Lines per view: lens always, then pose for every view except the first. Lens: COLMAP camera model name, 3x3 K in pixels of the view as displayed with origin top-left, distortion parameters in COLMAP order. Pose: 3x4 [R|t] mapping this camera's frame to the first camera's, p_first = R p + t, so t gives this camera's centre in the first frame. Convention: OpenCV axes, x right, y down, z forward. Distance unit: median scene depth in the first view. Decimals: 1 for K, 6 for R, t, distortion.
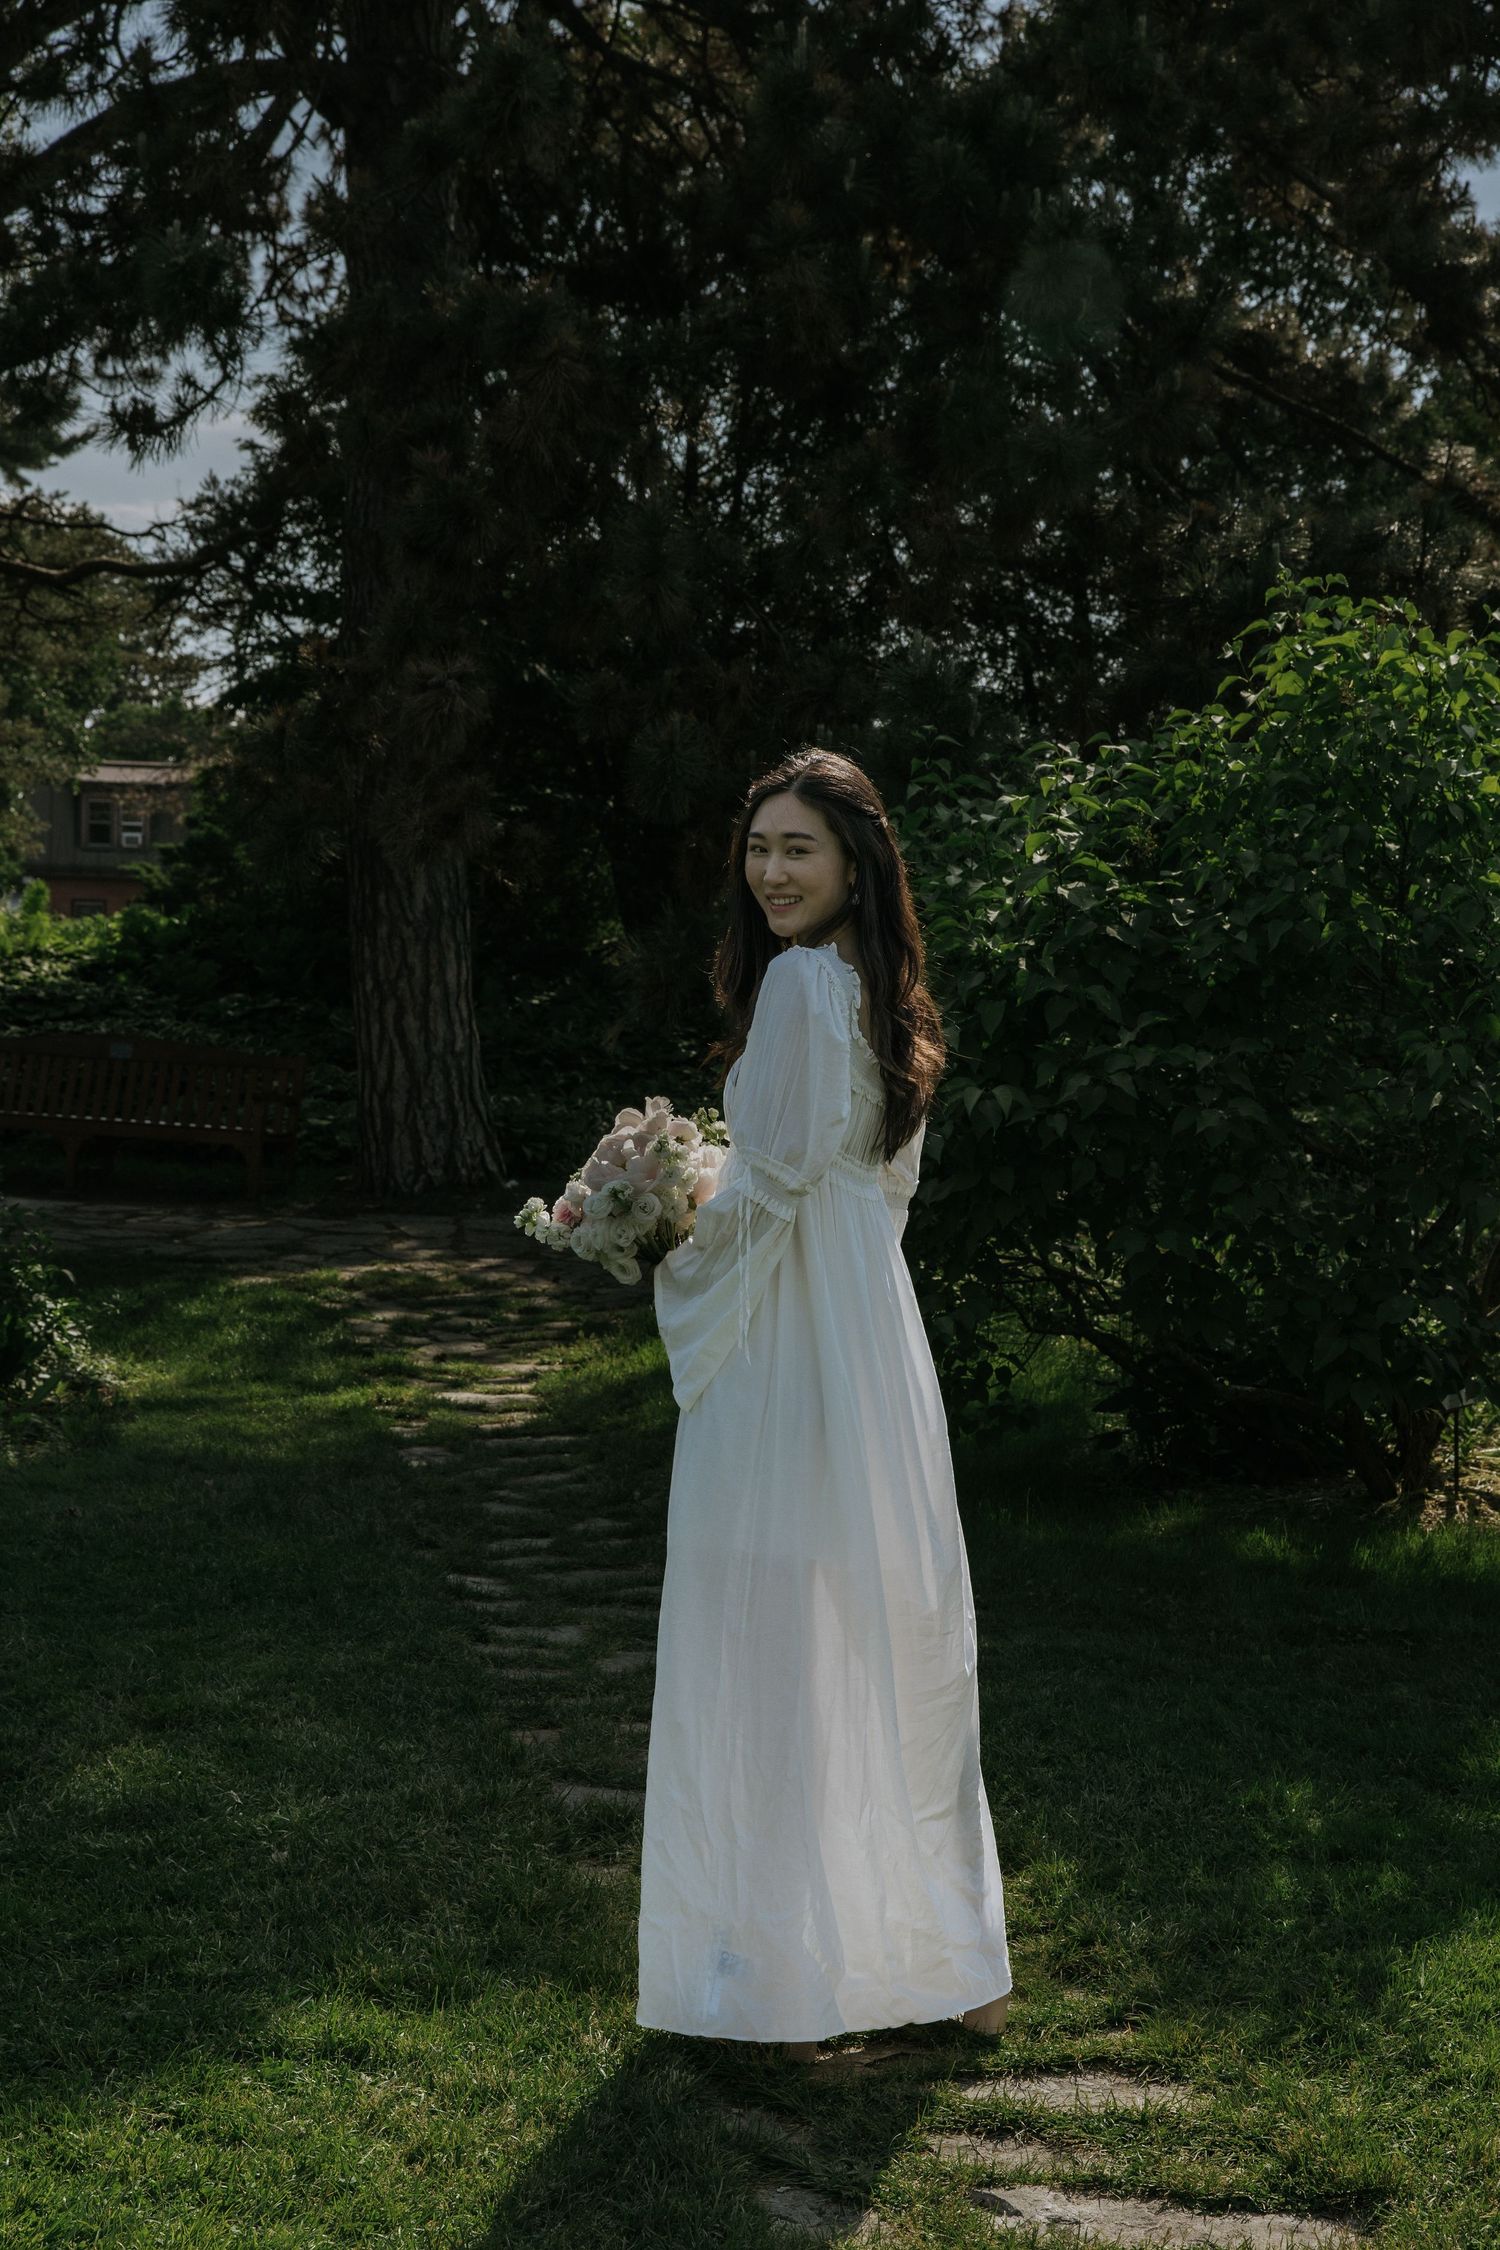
lens RADIAL K [[3274.9, 0, 748.7], [0, 3274.9, 1126.1], [0, 0, 1]] dist [-0.002679, 0.000000]
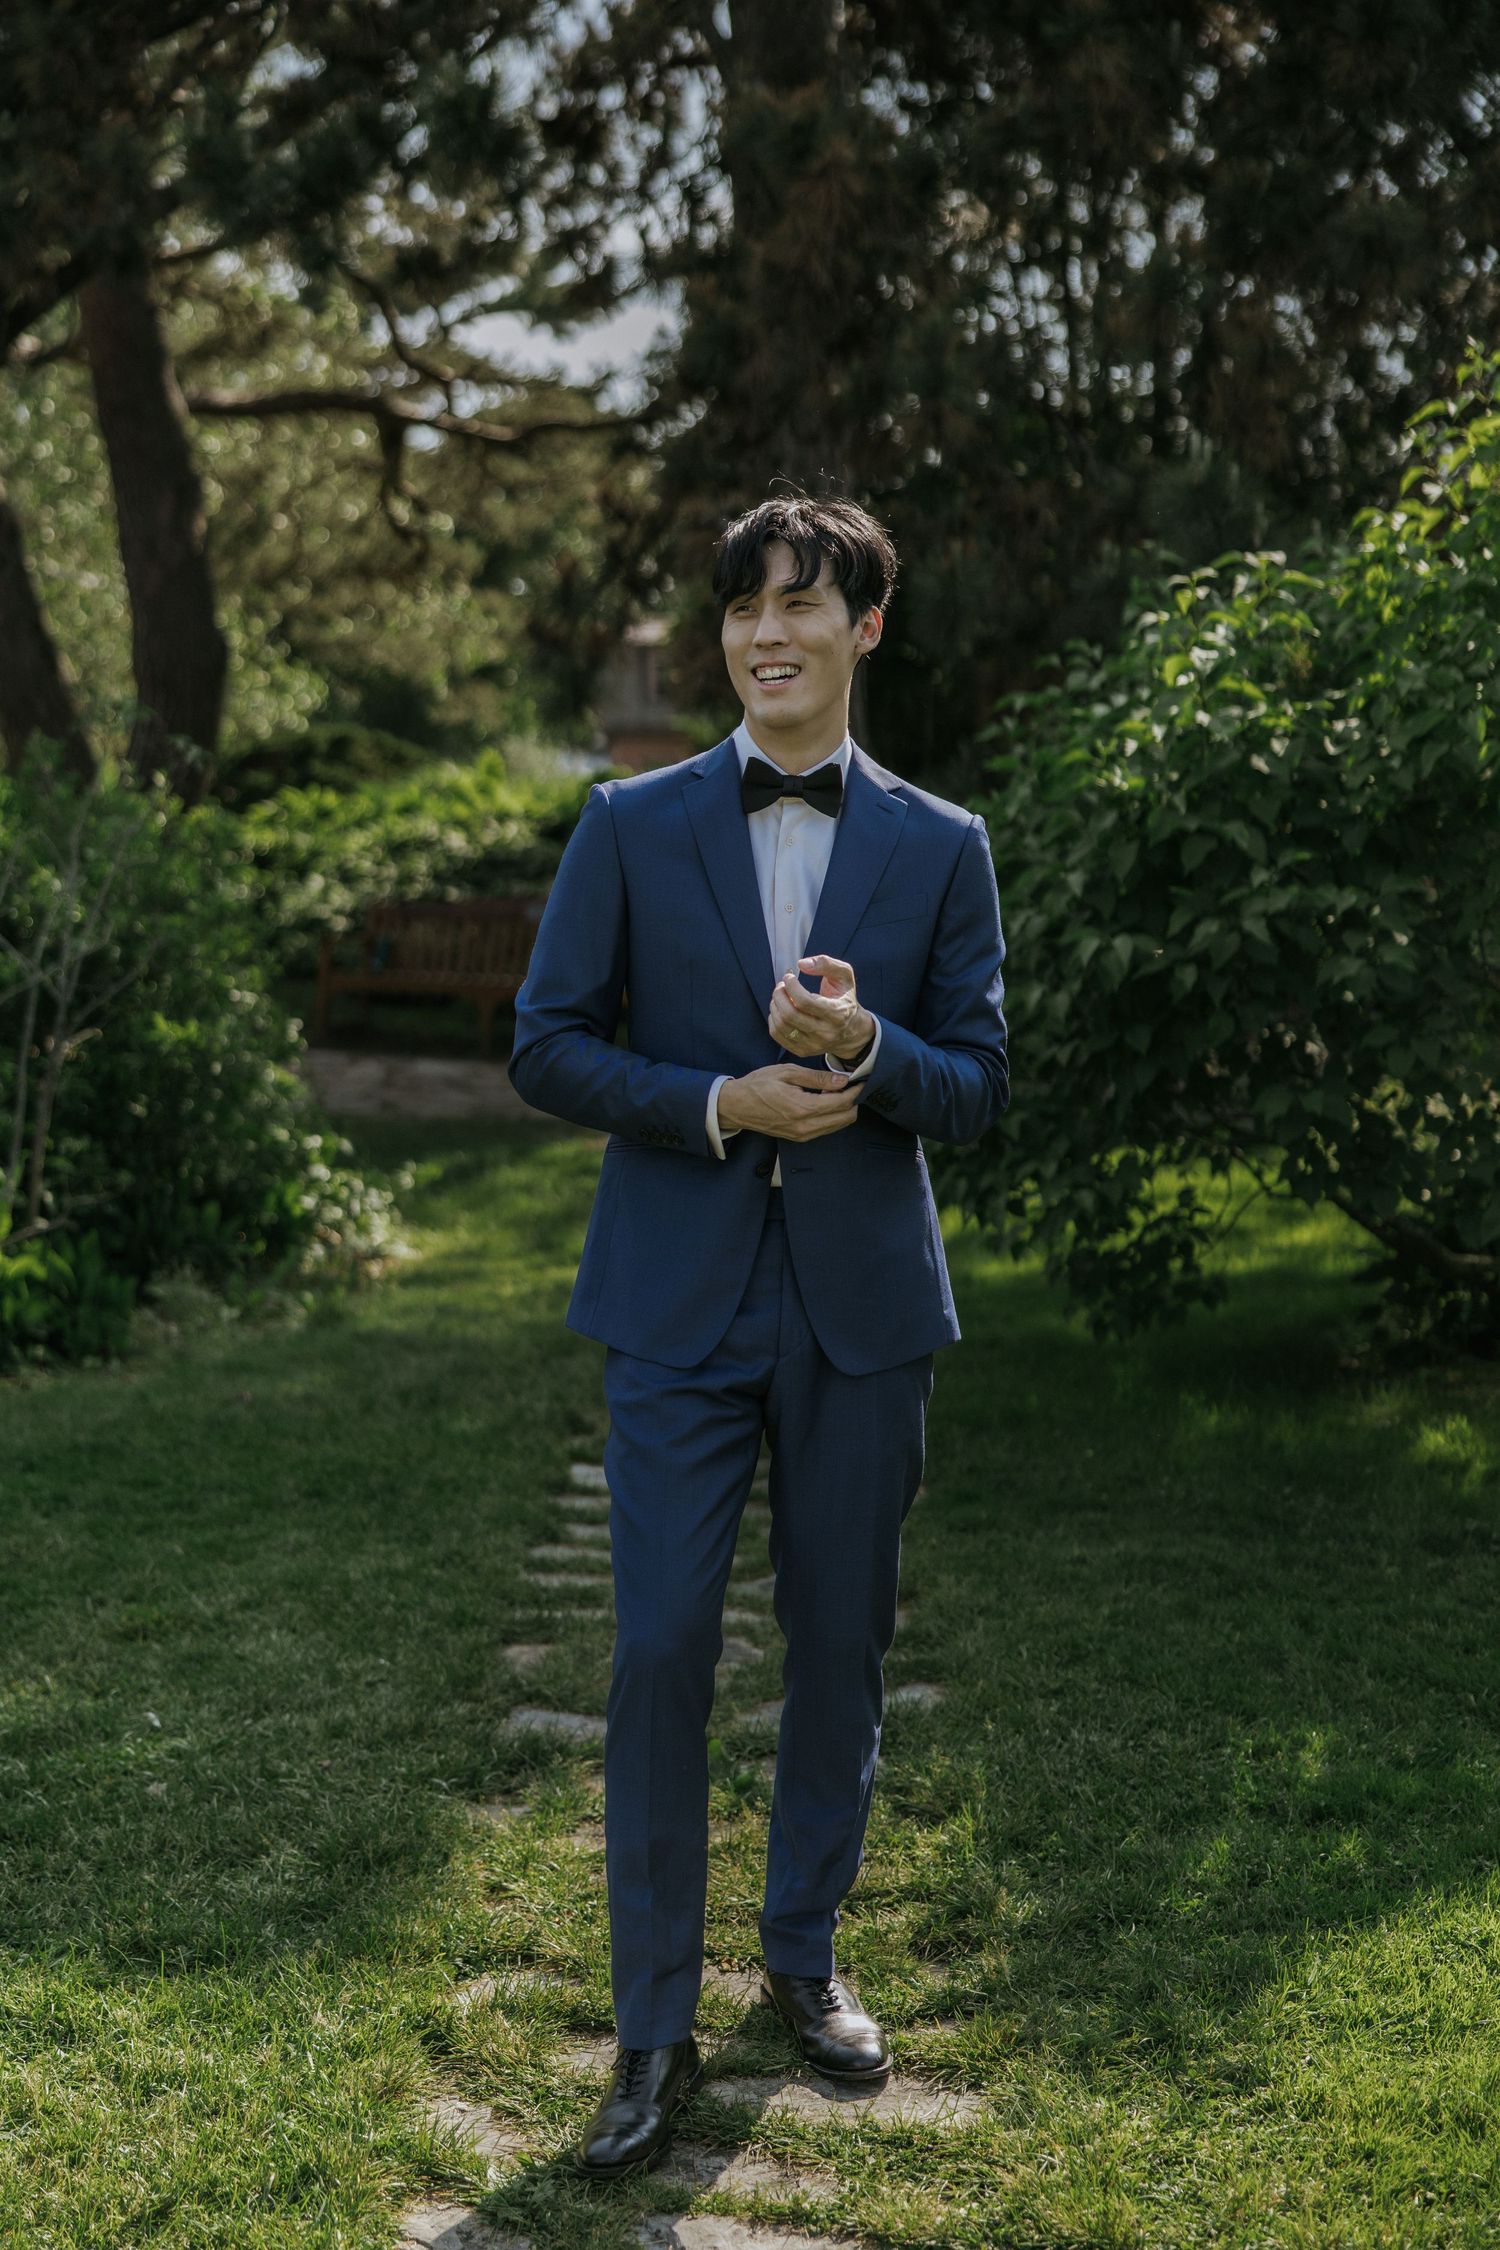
lens RADIAL K [[3274.9, 0, 751.0], [0, 3274.9, 1123.6], [0, 0, 1]] dist [-0.002679, 0.000000]
pose [[0.983285, -0.013606, -0.181566, 0.136548], [0.021760, 0.998838, 0.042993, -0.001494], [0.180770, -0.046225, 0.982439, 0.086261]]
